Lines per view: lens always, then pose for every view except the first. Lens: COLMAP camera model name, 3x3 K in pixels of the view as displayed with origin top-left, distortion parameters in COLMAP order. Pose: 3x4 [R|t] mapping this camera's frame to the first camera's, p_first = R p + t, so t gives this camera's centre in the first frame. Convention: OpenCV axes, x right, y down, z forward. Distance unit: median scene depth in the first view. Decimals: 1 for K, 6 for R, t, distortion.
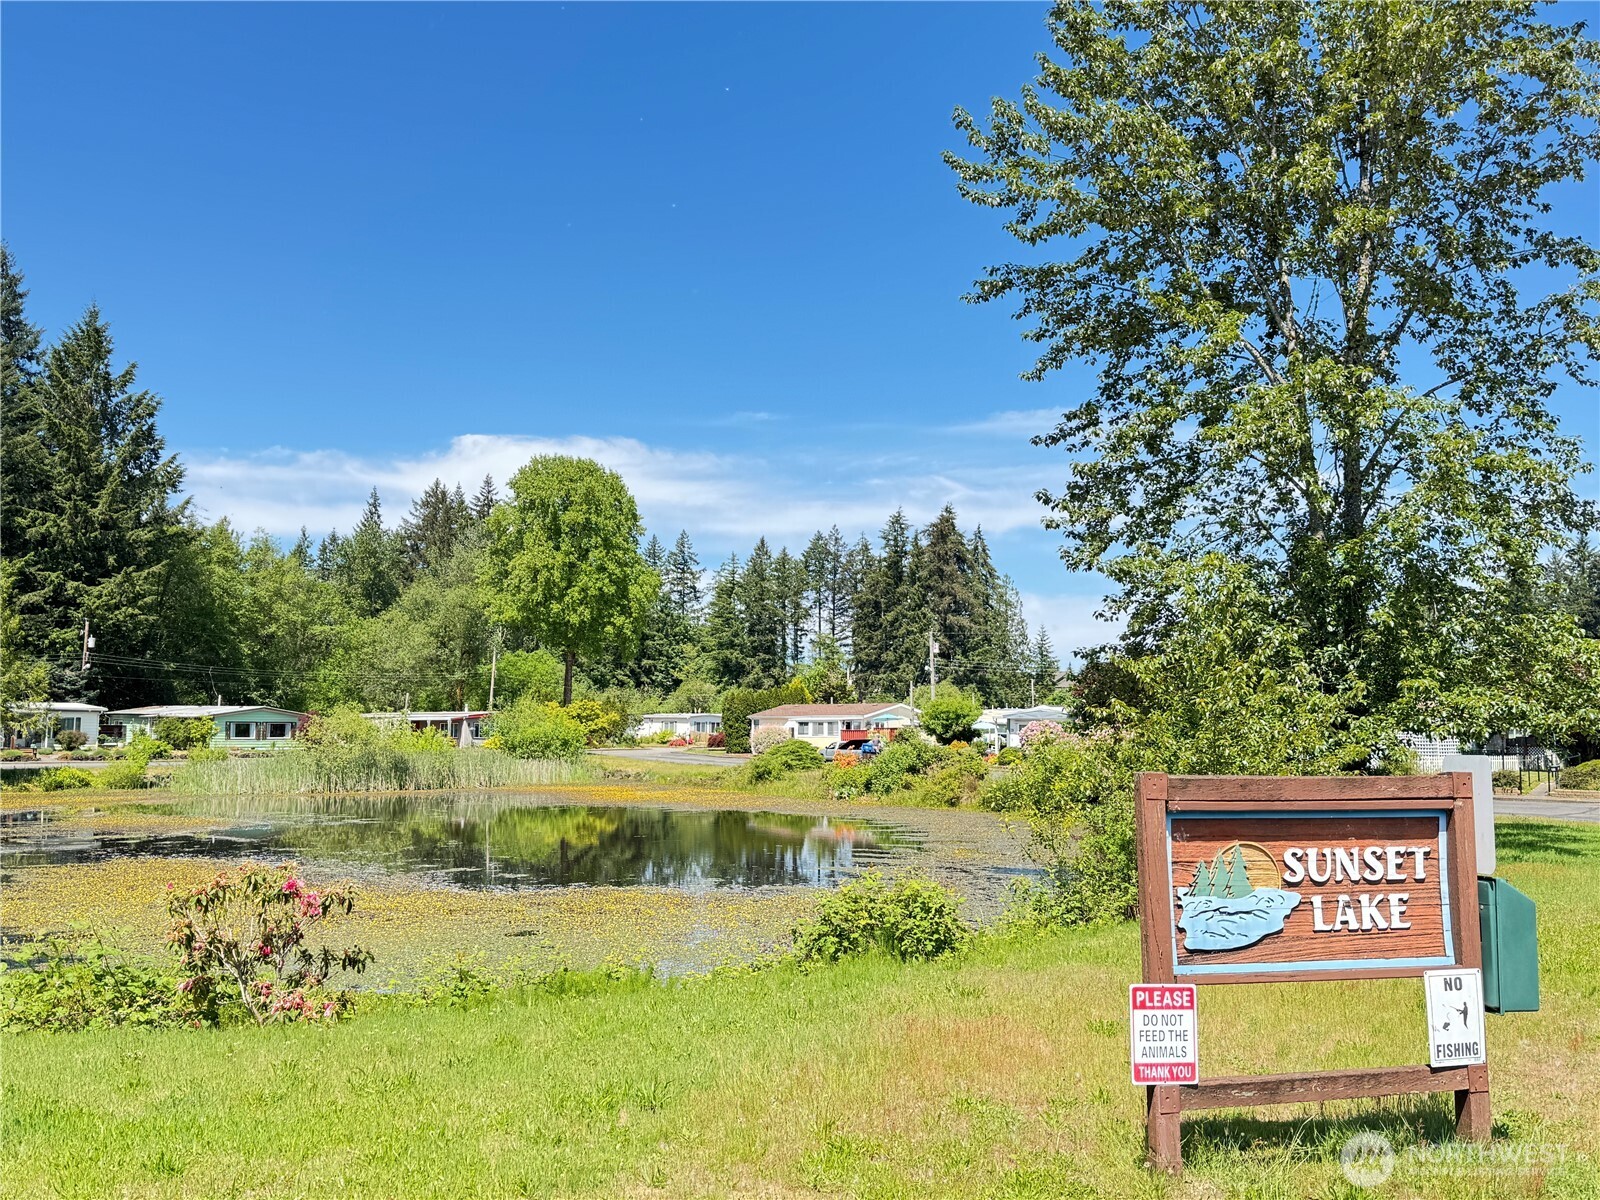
lens RADIAL K [[1387.8, 0, 831.1], [0, 1387.8, 618.8], [0, 0, 1]] dist [0.044360, -0.003070]
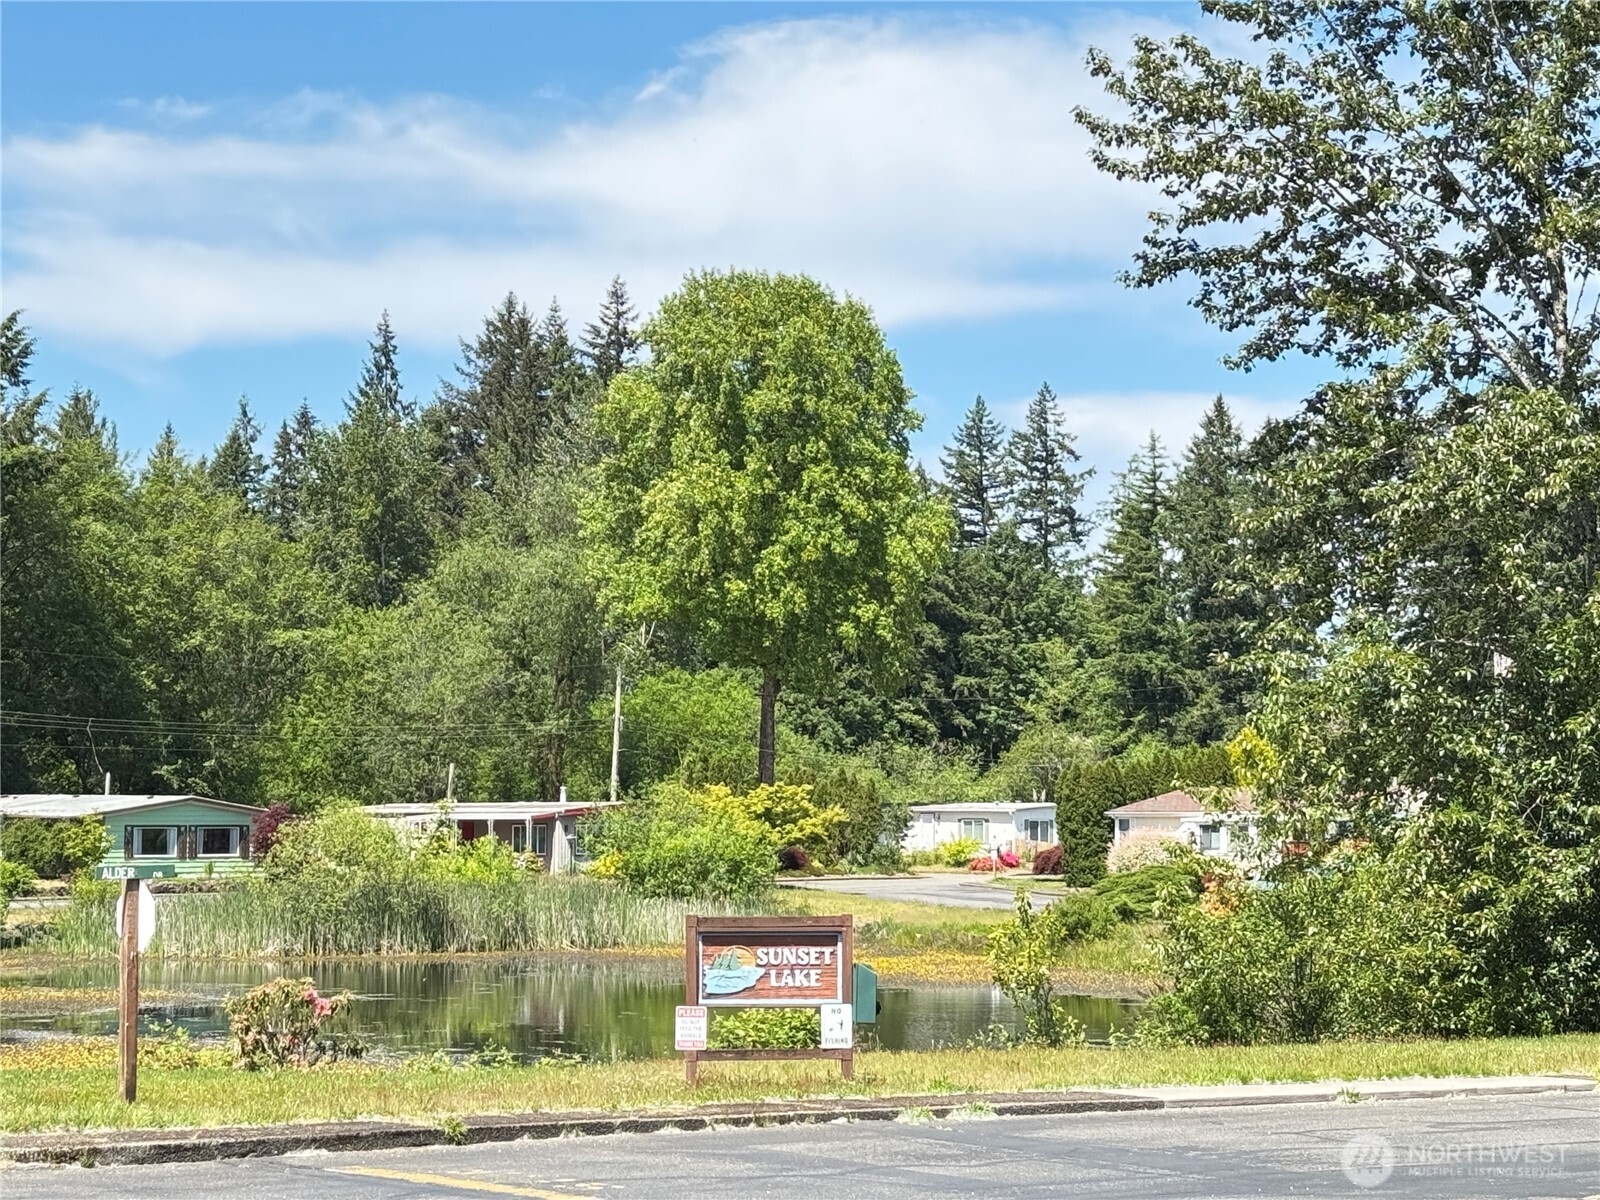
lens RADIAL K [[3410.2, 0, 800.0], [0, 3410.2, 600.0], [0, 0, 1]] dist [-0.274642, 5.562049]
pose [[0.980547, -0.015732, -0.195655, 0.056932], [0.018489, 0.999754, 0.012273, -0.017729], [0.195414, -0.015652, 0.980596, -0.166761]]
